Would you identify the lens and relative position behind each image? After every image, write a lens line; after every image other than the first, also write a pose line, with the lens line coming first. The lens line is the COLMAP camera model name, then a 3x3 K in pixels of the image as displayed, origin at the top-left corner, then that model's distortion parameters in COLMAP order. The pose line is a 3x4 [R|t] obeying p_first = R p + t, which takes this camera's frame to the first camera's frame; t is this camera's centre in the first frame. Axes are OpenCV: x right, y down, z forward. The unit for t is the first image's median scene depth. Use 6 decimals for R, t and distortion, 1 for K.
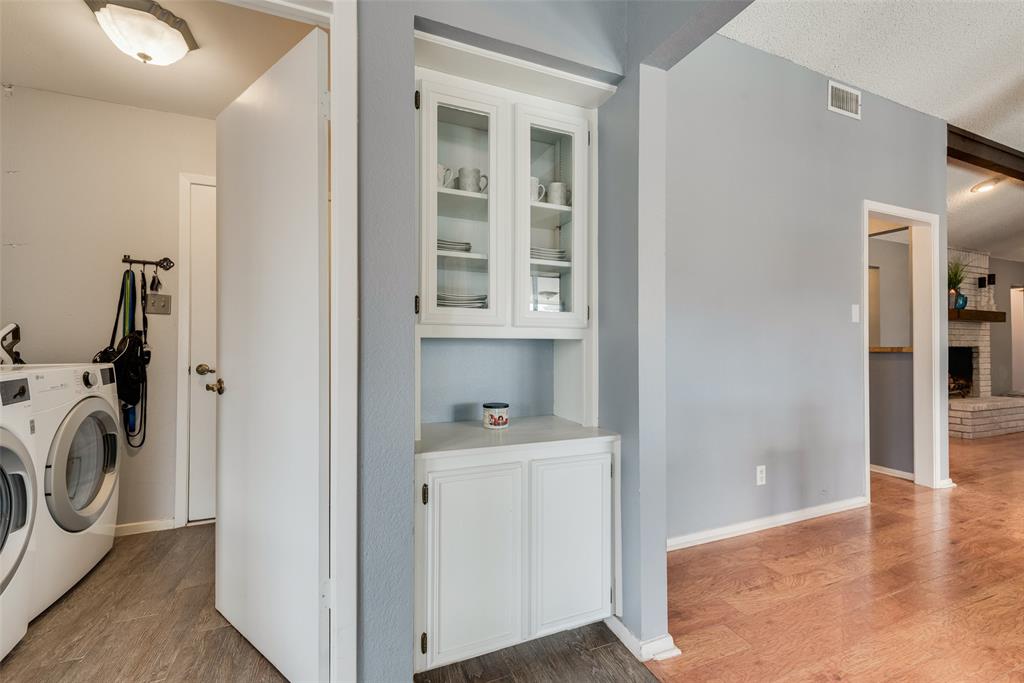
lens RADIAL K [[404.7, 0, 501.4], [0, 404.7, 337.3], [0, 0, 1]] dist [0.011061, -0.002159]
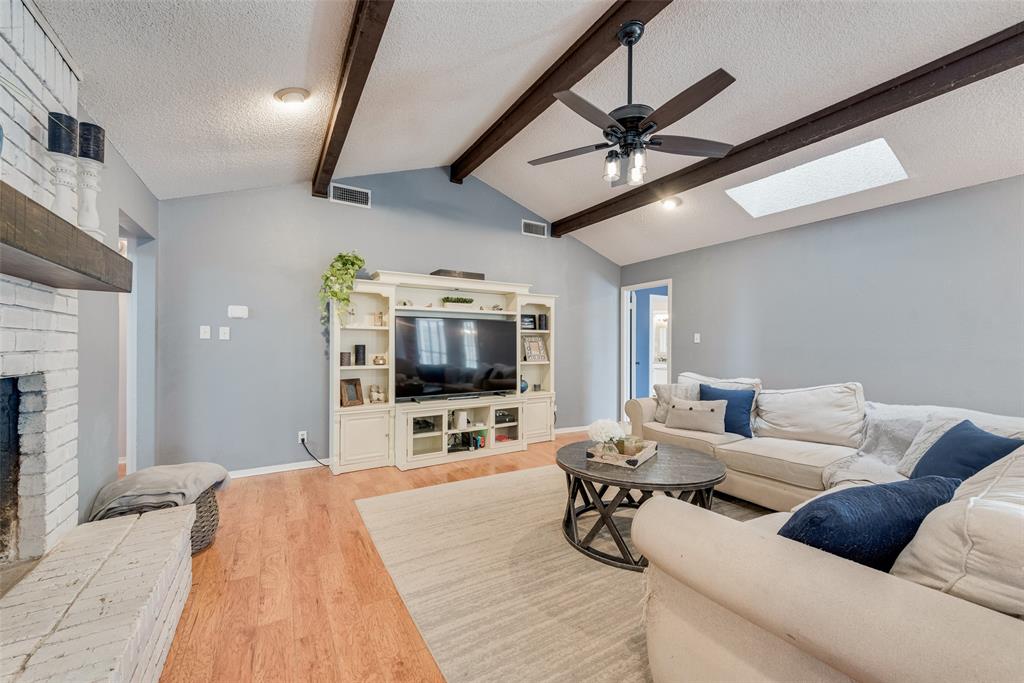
lens RADIAL K [[404.7, 0, 515.3], [0, 404.7, 345.6], [0, 0, 1]] dist [0.011061, -0.002159]
pose [[-0.163988, 0.007336, 0.986435, 0.841566], [-0.007316, 0.999936, -0.008653, 0.005659], [-0.986435, -0.008636, -0.163924, 0.731567]]
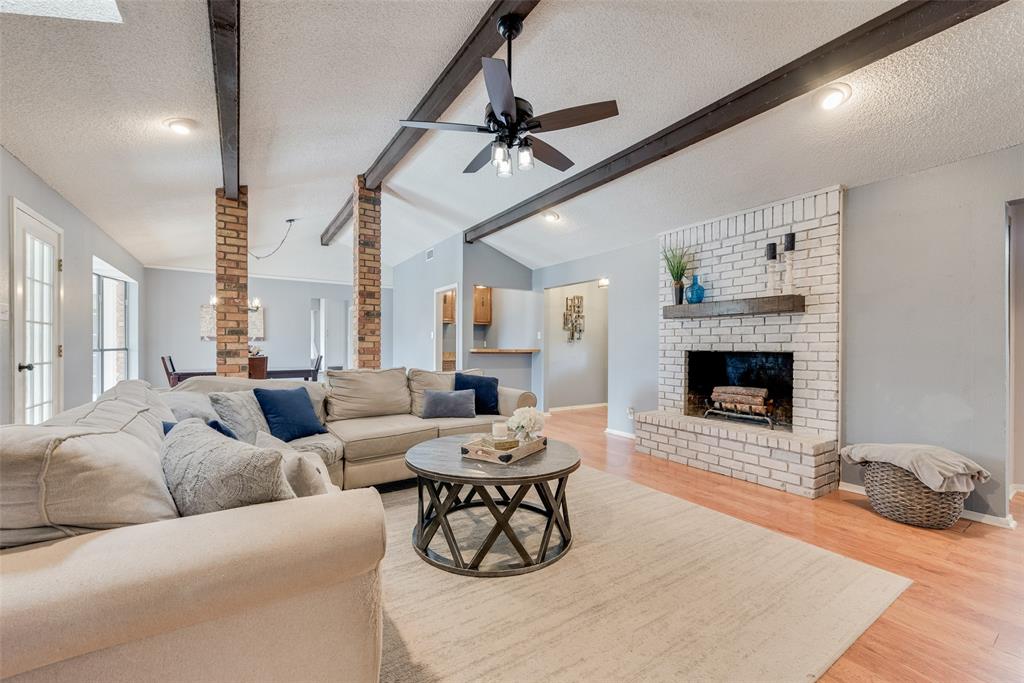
lens RADIAL K [[402.5, 0, 512.8], [0, 402.5, 348.5], [0, 0, 1]] dist [0.010457, -0.000055]
pose [[0.208751, 0.007663, -0.977939, 1.678971], [-0.004395, 0.999967, 0.006897, 0.015413], [0.977959, 0.002858, 0.208778, 0.454544]]
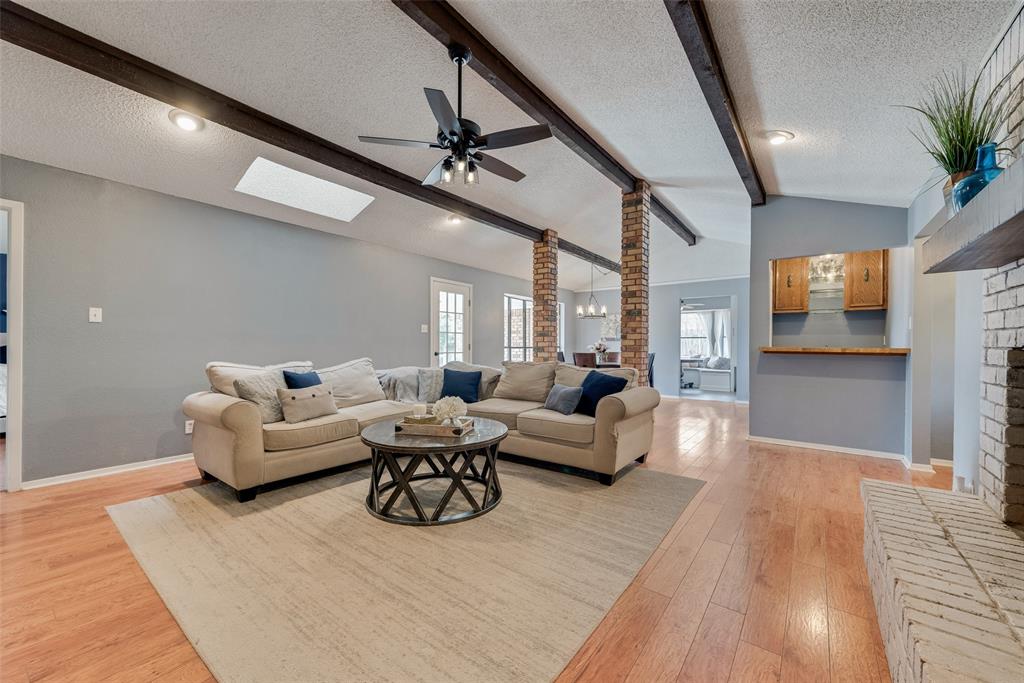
lens RADIAL K [[402.5, 0, 510.5], [0, 402.5, 346.7], [0, 0, 1]] dist [0.010457, -0.000055]
pose [[-0.851497, 0.001162, -0.524359, 1.450367], [-0.000719, 0.999994, 0.003384, 0.021637], [0.524359, 0.003259, -0.851491, 0.995666]]
